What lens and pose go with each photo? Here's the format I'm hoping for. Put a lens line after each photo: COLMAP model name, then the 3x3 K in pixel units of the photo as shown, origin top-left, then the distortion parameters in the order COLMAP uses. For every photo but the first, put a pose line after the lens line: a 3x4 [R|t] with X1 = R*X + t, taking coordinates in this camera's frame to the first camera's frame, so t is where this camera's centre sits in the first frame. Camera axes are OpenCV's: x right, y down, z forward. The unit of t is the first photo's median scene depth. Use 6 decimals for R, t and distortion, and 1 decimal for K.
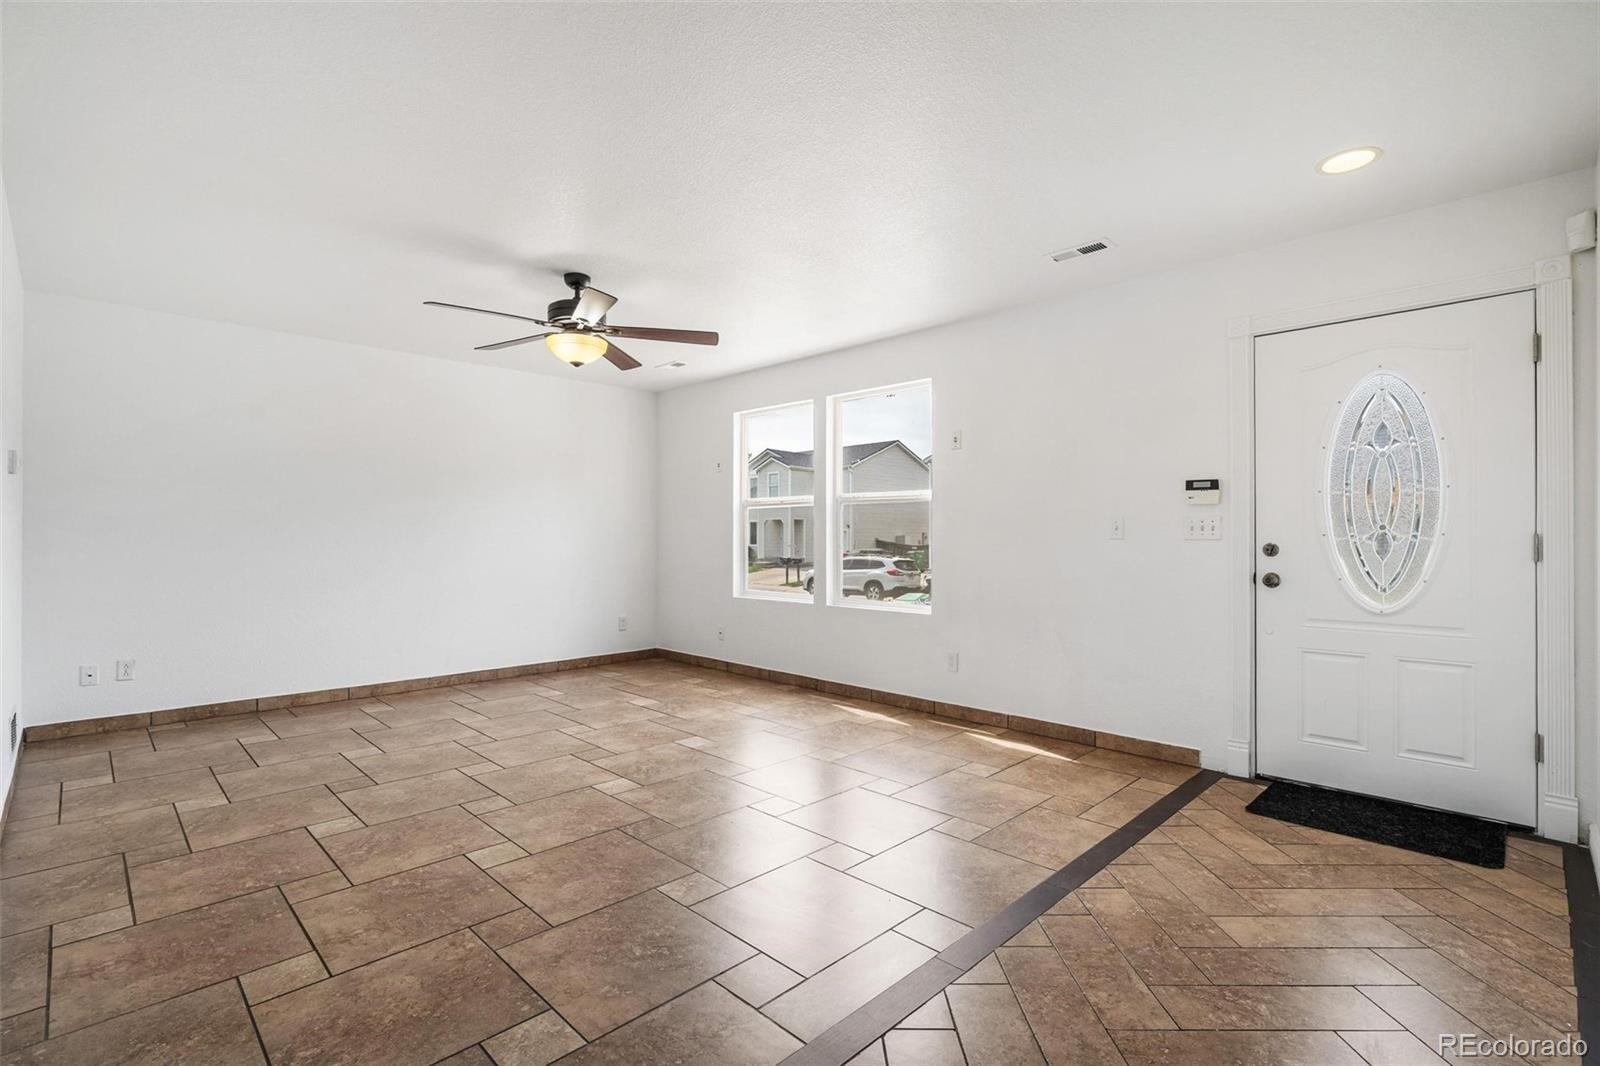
lens RADIAL K [[735.7, 0, 797.3], [0, 735.7, 539.1], [0, 0, 1]] dist [-0.002559, -0.000325]
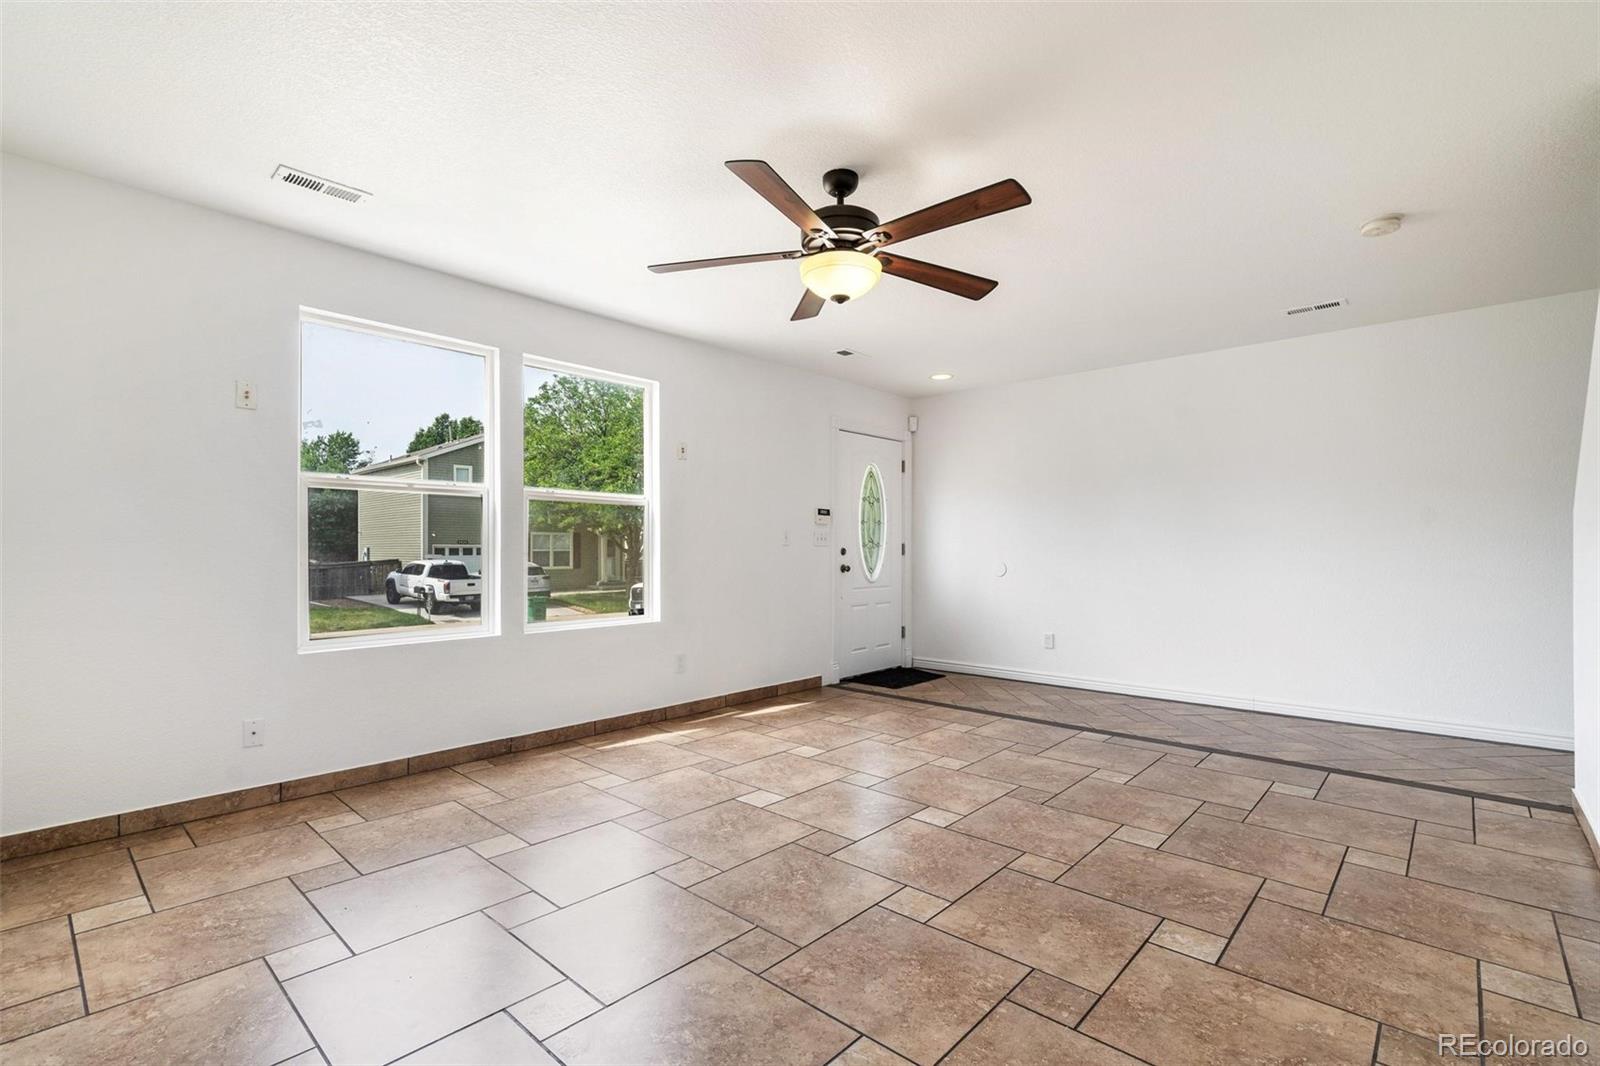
lens RADIAL K [[732.9, 0, 794.1], [0, 732.9, 548.0], [0, 0, 1]] dist [-0.003610, 0.000065]
pose [[-0.052059, -0.001295, 0.998643, -1.310183], [0.000823, 0.999999, 0.001340, 0.004404], [-0.998644, 0.000891, -0.052057, 1.408169]]
